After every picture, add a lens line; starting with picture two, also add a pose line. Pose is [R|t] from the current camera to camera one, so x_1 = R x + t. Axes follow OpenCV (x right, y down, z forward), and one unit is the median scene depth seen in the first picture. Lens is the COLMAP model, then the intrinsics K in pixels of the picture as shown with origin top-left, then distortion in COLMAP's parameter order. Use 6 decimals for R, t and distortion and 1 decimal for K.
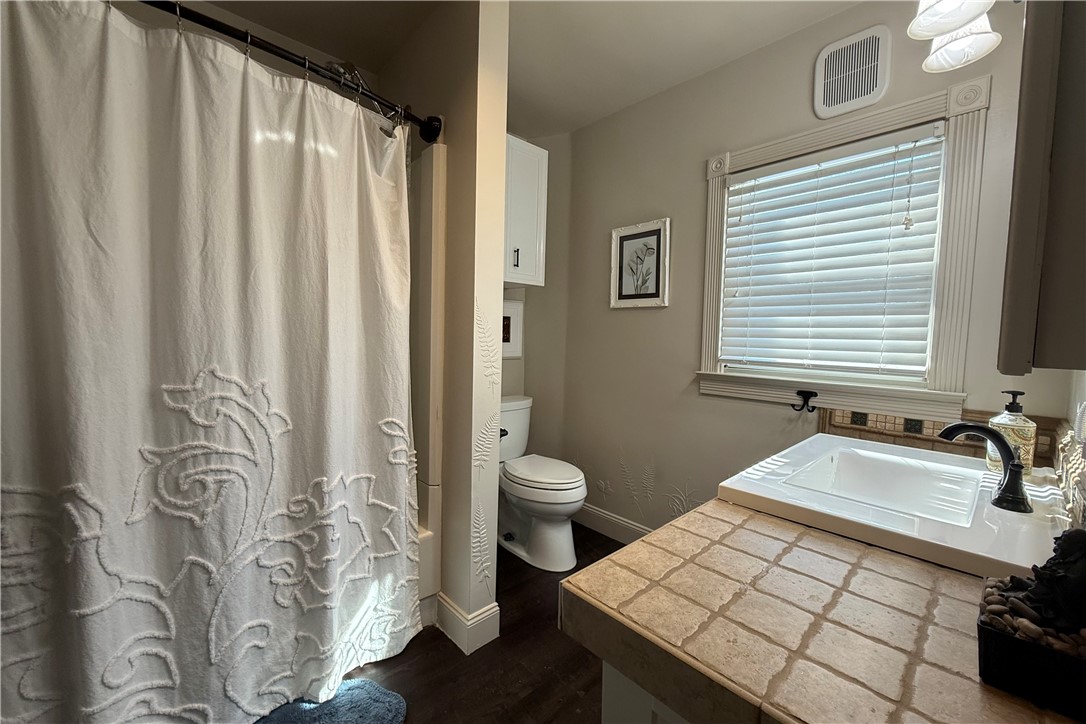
lens RADIAL K [[431.9, 0, 546.9], [0, 431.9, 357.8], [0, 0, 1]] dist [-0.002877, 0.000015]
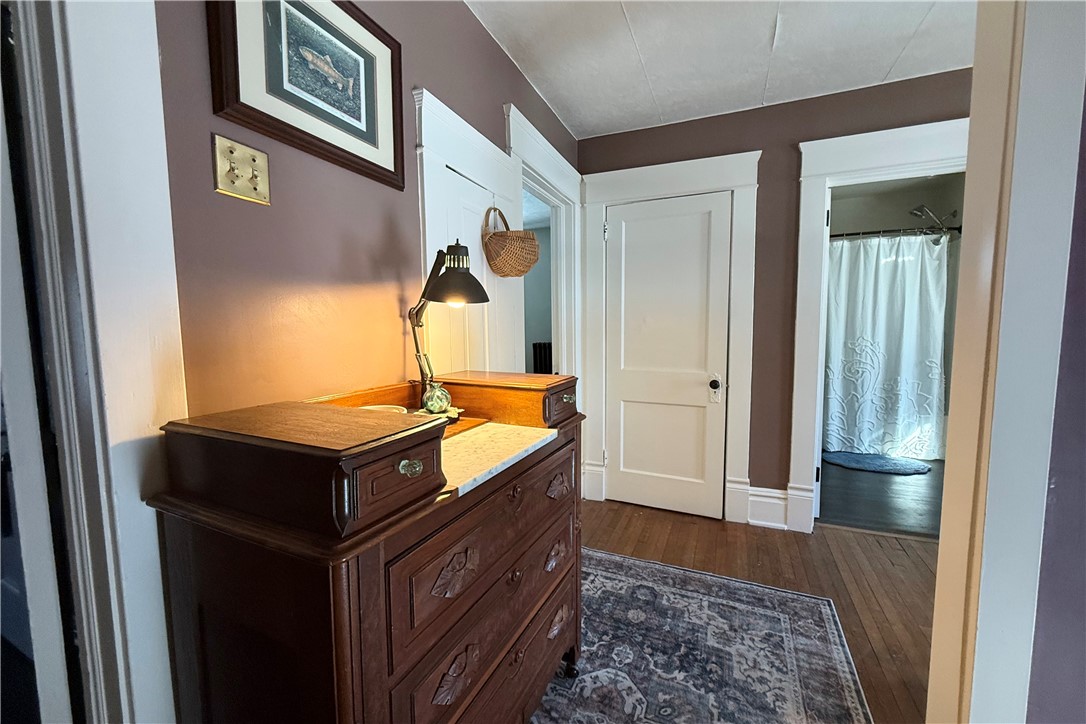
lens RADIAL K [[431.9, 0, 550.8], [0, 431.9, 365.6], [0, 0, 1]] dist [-0.002877, 0.000015]
pose [[0.414276, 0.051291, -0.908705, 1.127533], [-0.032545, 0.998607, 0.041529, 0.170625], [0.909569, 0.012369, 0.415368, -2.300238]]
